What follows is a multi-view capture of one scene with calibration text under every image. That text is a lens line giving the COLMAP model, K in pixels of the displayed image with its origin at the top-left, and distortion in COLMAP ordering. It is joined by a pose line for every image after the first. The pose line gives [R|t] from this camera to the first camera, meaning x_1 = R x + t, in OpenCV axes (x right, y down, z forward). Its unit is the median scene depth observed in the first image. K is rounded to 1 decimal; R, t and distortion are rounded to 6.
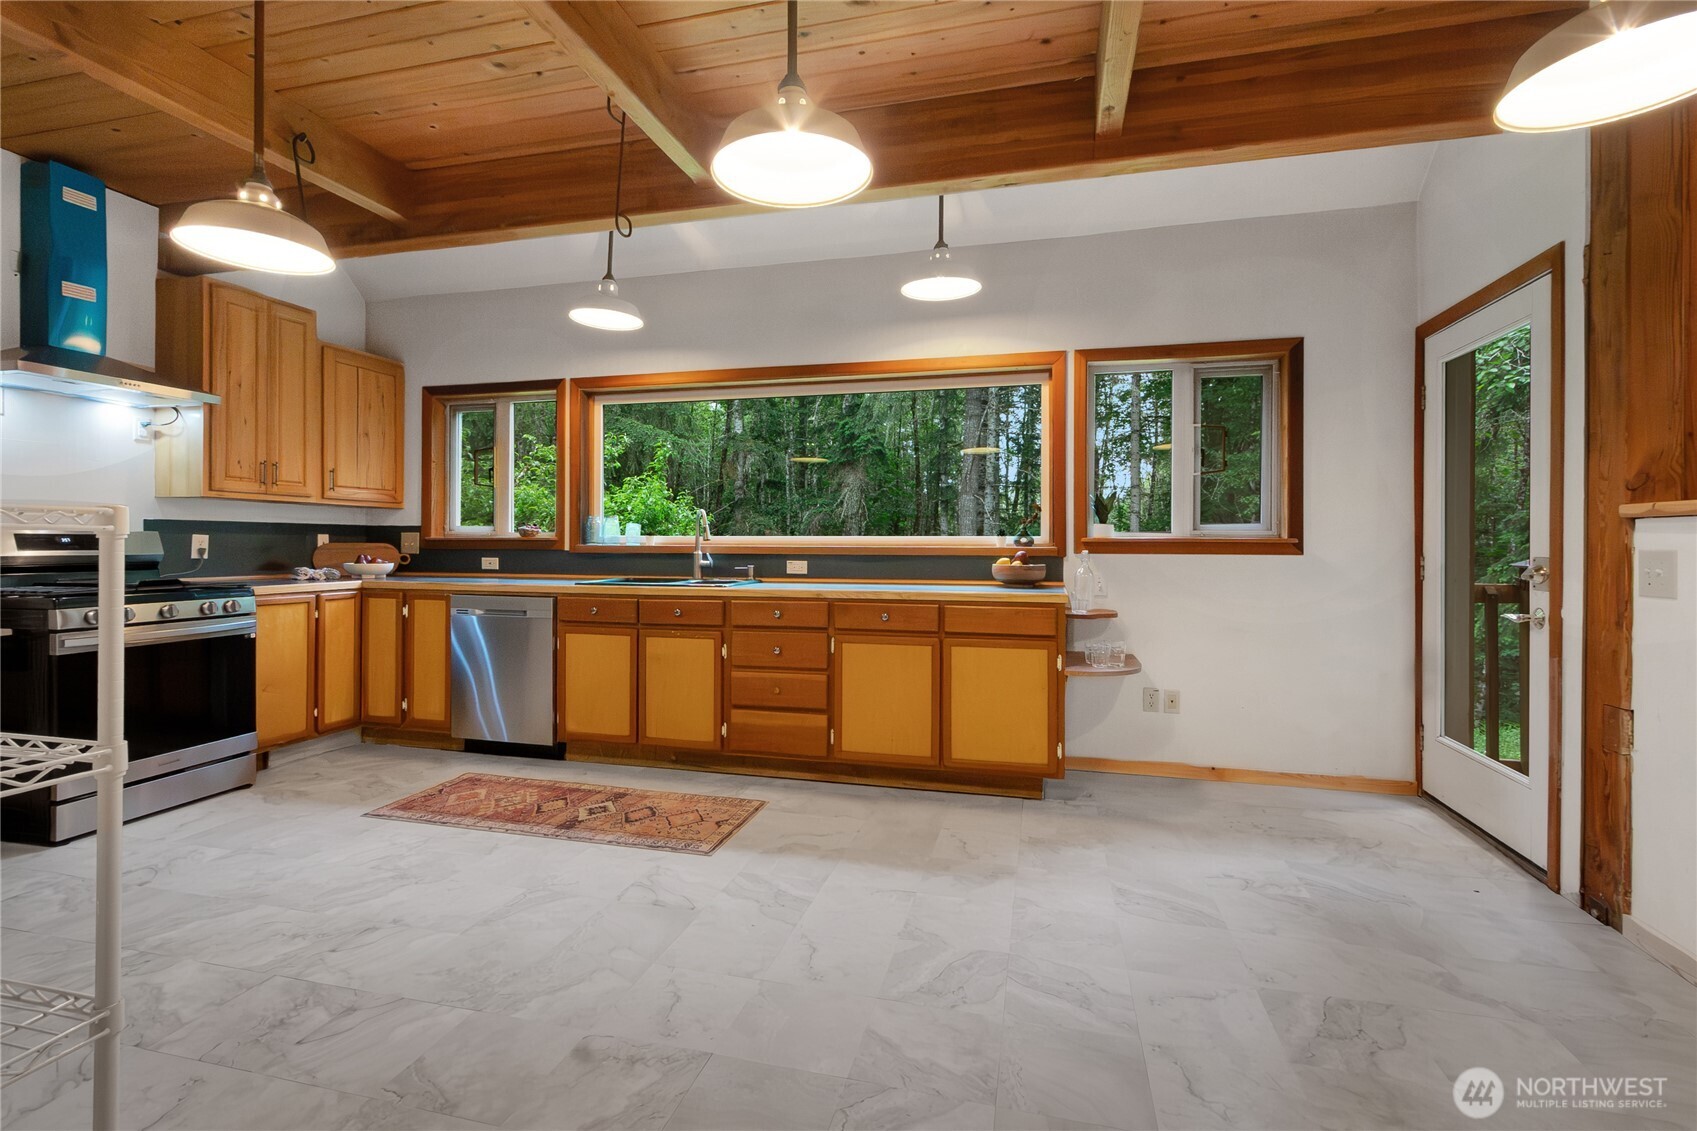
lens RADIAL K [[796.3, 0, 850.2], [0, 796.3, 542.5], [0, 0, 1]] dist [0.002228, -0.000057]
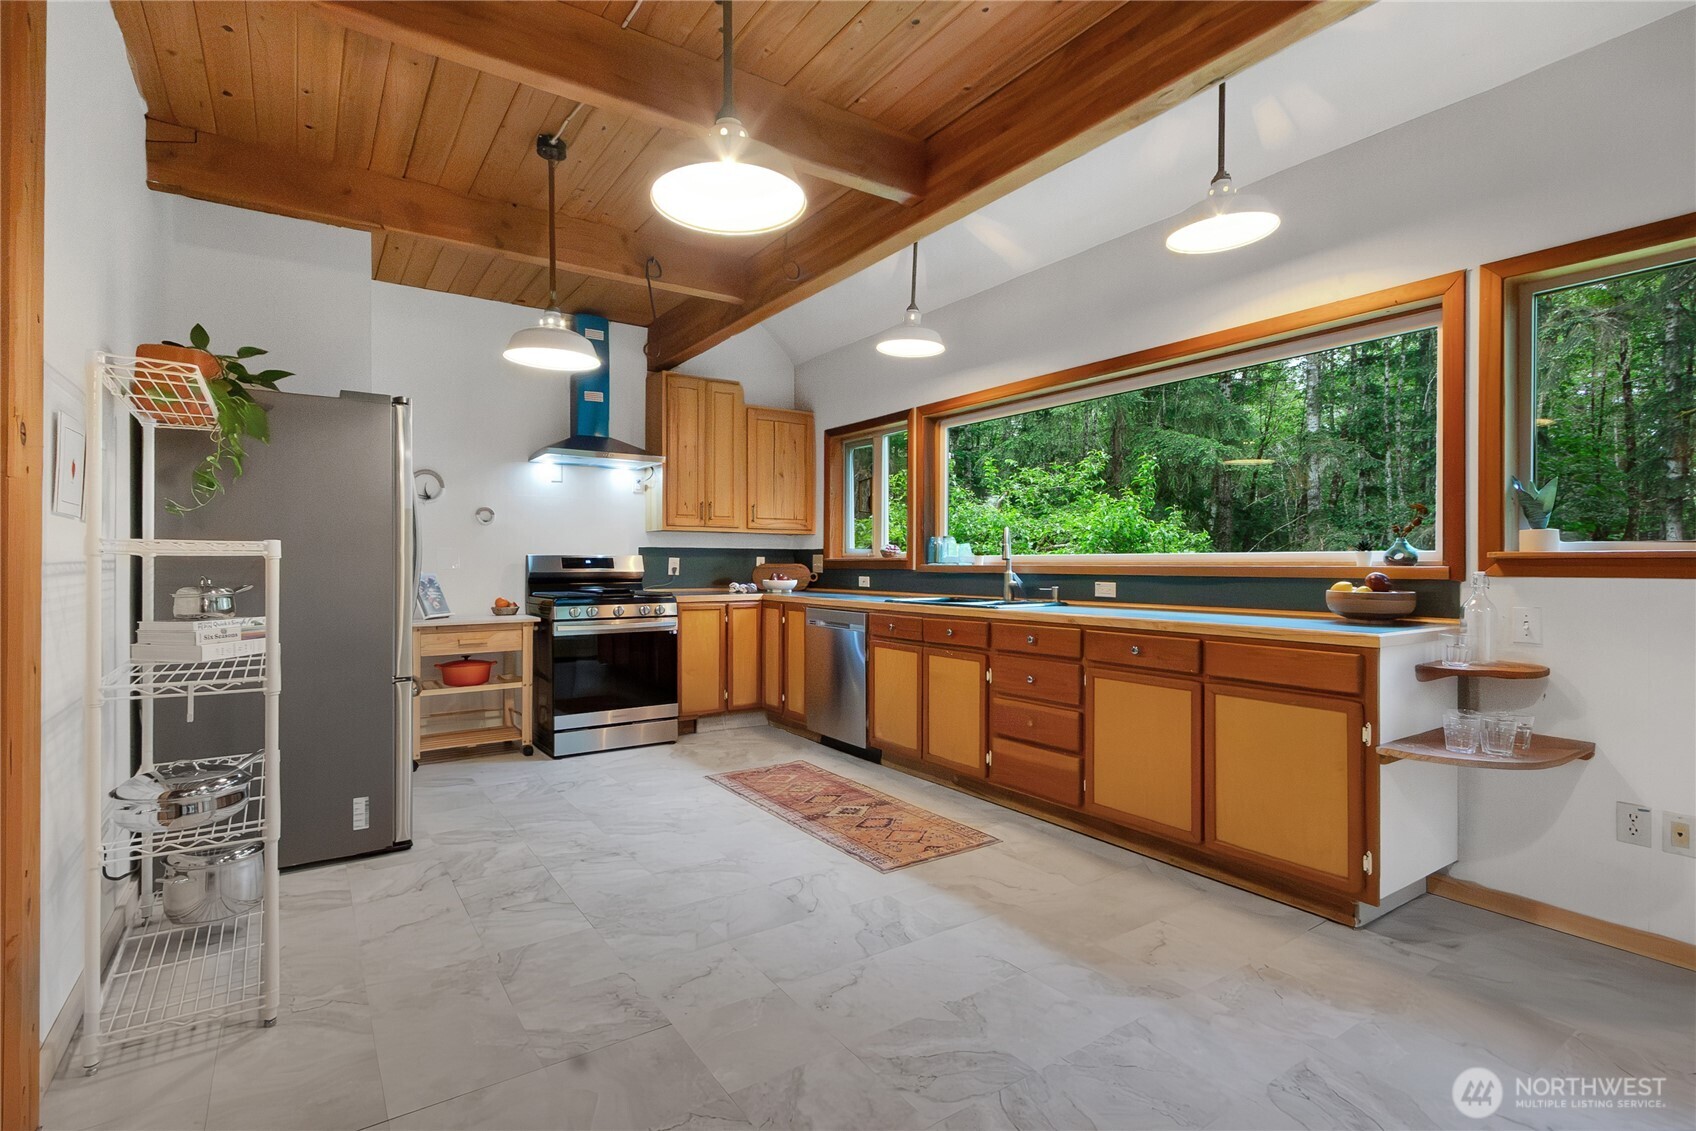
lens RADIAL K [[811.2, 0, 818.9], [0, 811.2, 560.8], [0, 0, 1]] dist [0.002580, 0.000364]
pose [[0.735200, -0.005395, -0.677829, 0.362318], [0.002521, 0.999983, -0.005225, 0.003891], [0.677845, 0.002133, 0.735201, 0.152939]]
